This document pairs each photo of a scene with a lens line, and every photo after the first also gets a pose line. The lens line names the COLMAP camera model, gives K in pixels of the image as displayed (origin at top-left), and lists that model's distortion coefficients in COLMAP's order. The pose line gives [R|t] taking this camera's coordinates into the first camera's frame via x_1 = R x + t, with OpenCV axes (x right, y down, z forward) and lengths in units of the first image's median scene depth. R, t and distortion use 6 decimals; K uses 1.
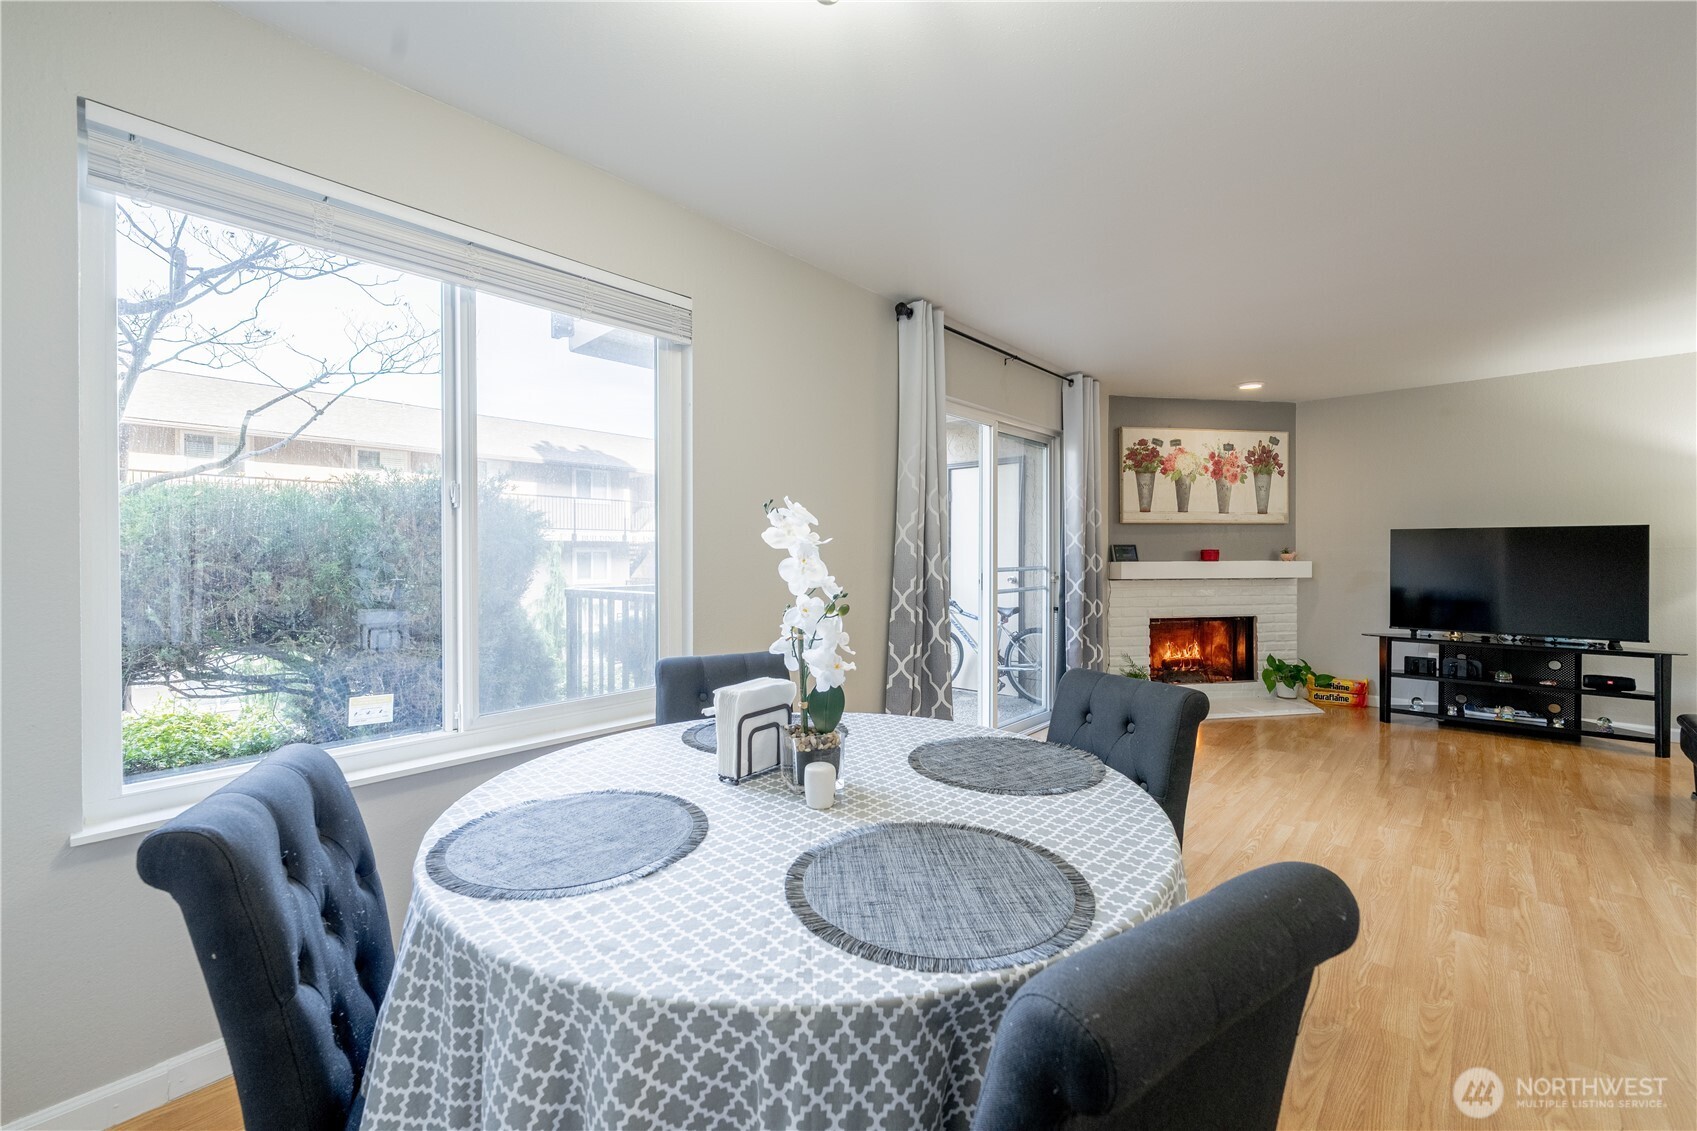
lens RADIAL K [[694.9, 0, 845.8], [0, 694.9, 557.1], [0, 0, 1]] dist [-0.002114, -0.000262]
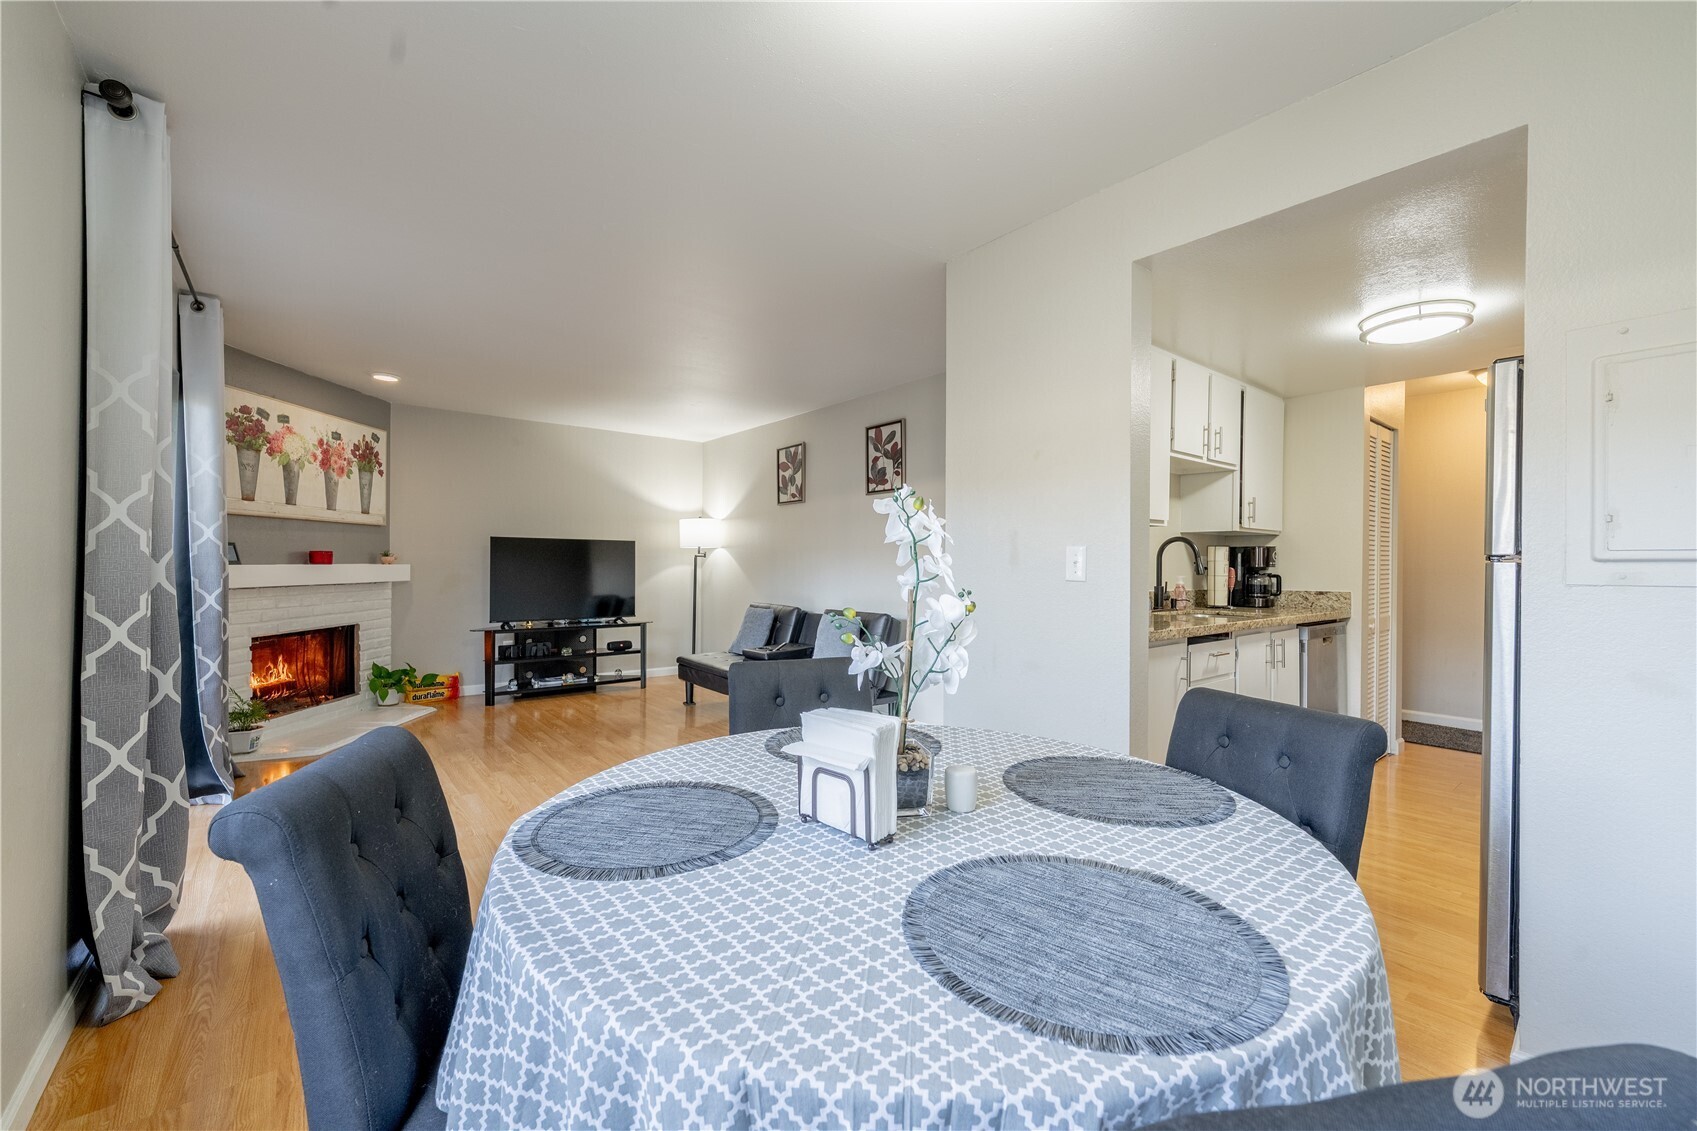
lens RADIAL K [[687.8, 0, 850.4], [0, 687.8, 568.3], [0, 0, 1]] dist [-0.000852, -0.000035]
pose [[0.155400, -0.005119, 0.987838, -0.221223], [-0.004564, 0.999972, 0.005900, 0.002794], [-0.987841, -0.005425, 0.155373, 0.218399]]
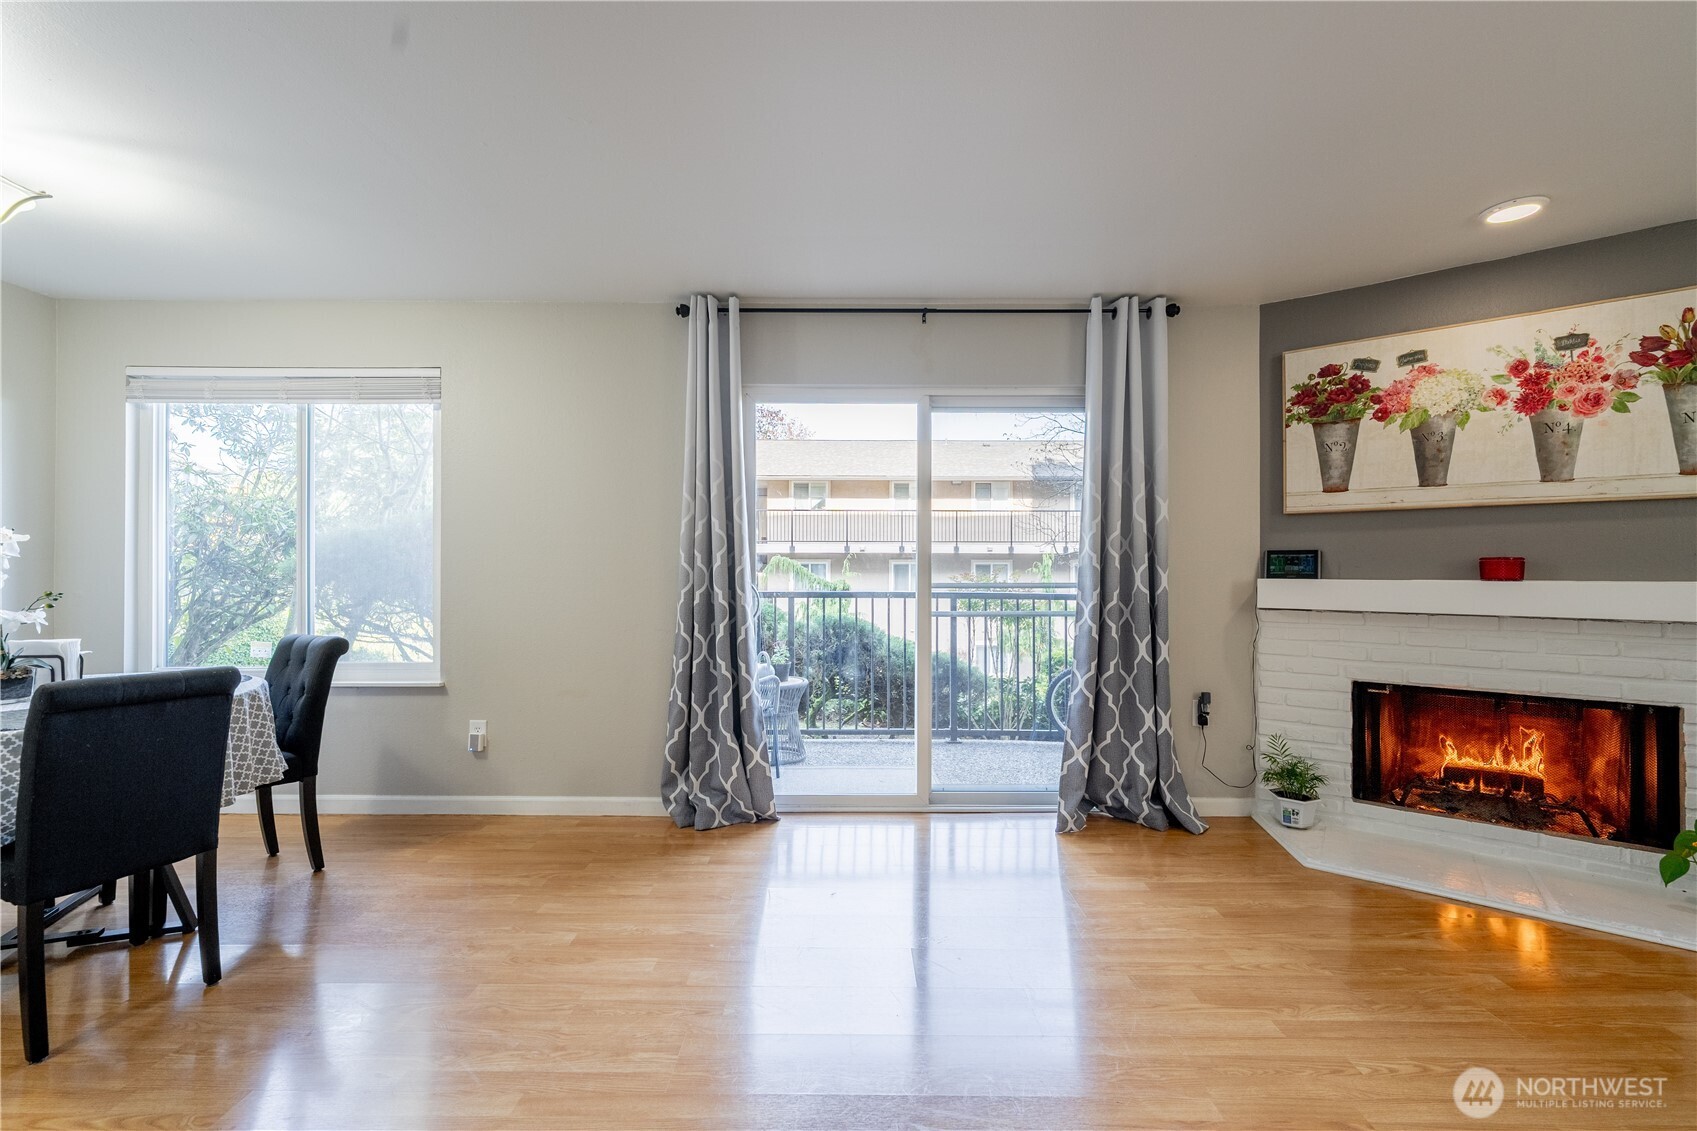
lens RADIAL K [[694.8, 0, 851.8], [0, 694.8, 564.9], [0, 0, 1]] dist [-0.001070, 0.000078]
pose [[0.671497, 0.000761, -0.741007, 0.586771], [-0.006212, 0.999970, -0.004602, -0.000252], [0.740982, 0.007693, 0.671481, 0.324888]]
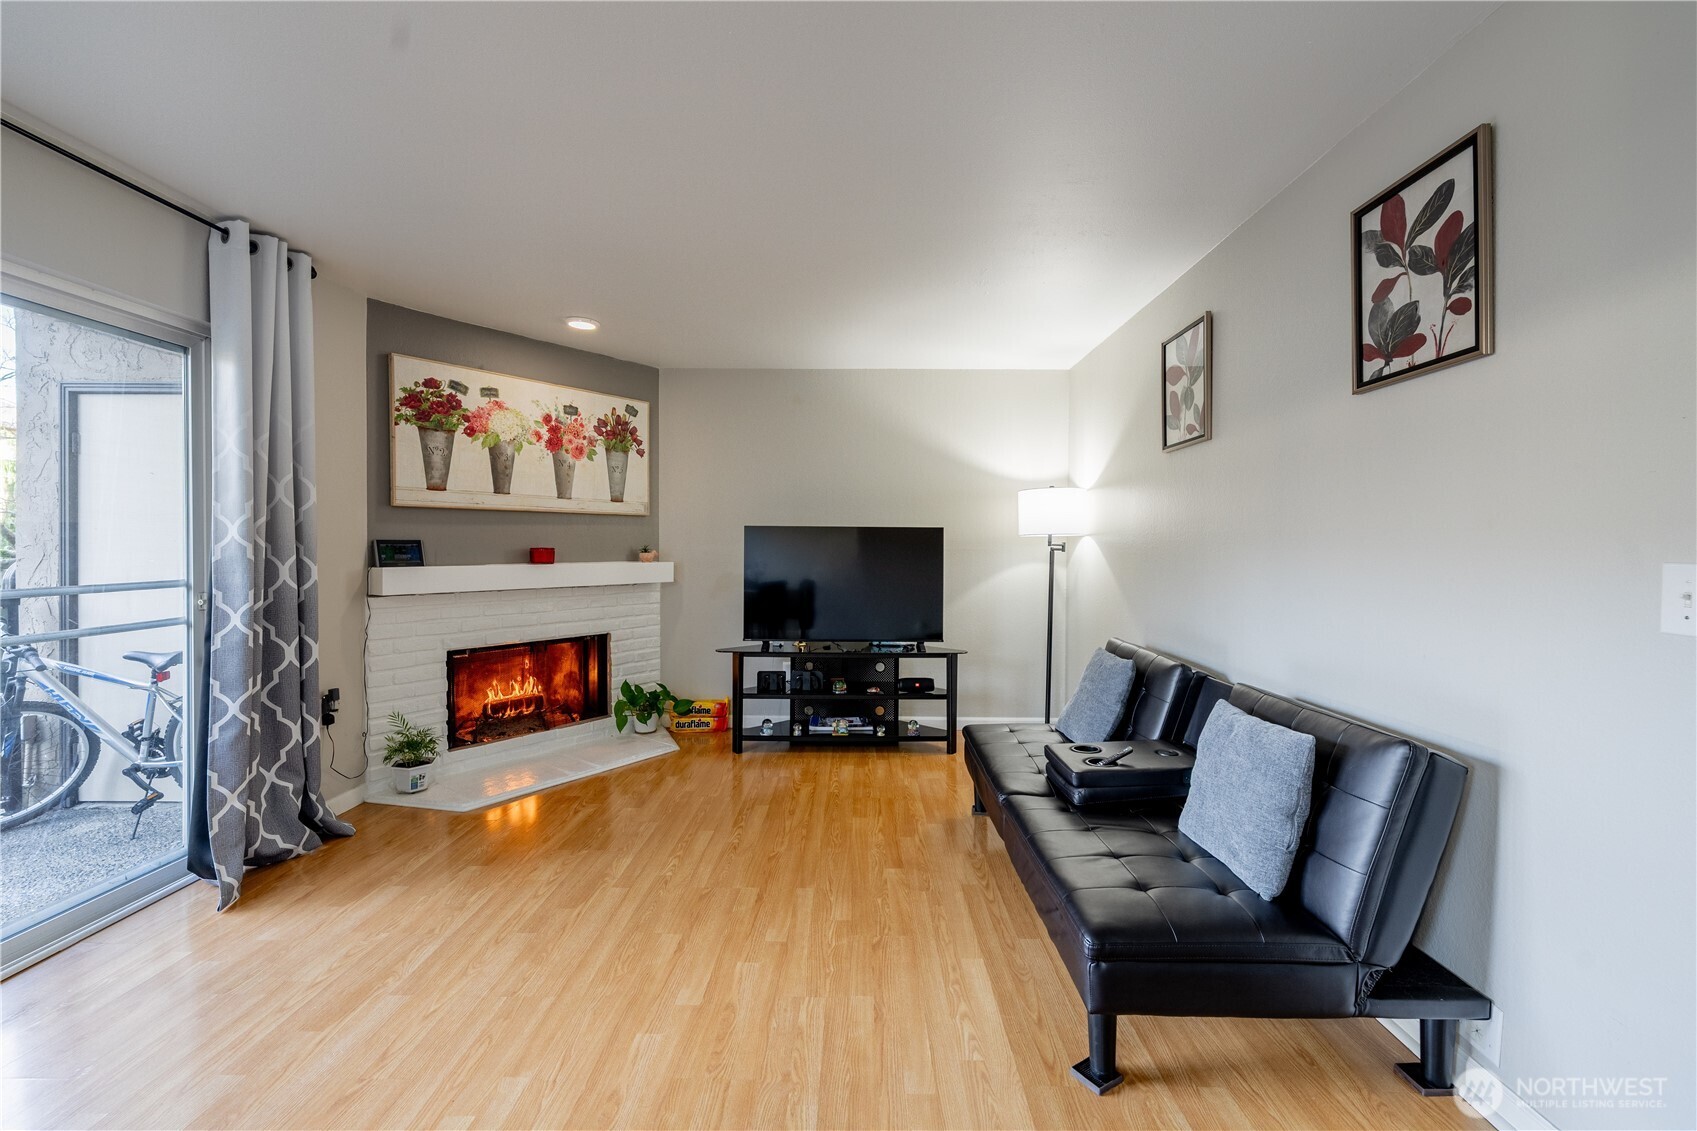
lens RADIAL K [[692.9, 0, 852.2], [0, 692.9, 559.2], [0, 0, 1]] dist [-0.003028, -0.000403]
pose [[0.745723, -0.008094, 0.666207, 0.287621], [-0.003723, 0.999860, 0.016316, -0.012284], [-0.666246, -0.014647, 0.745588, 0.249708]]
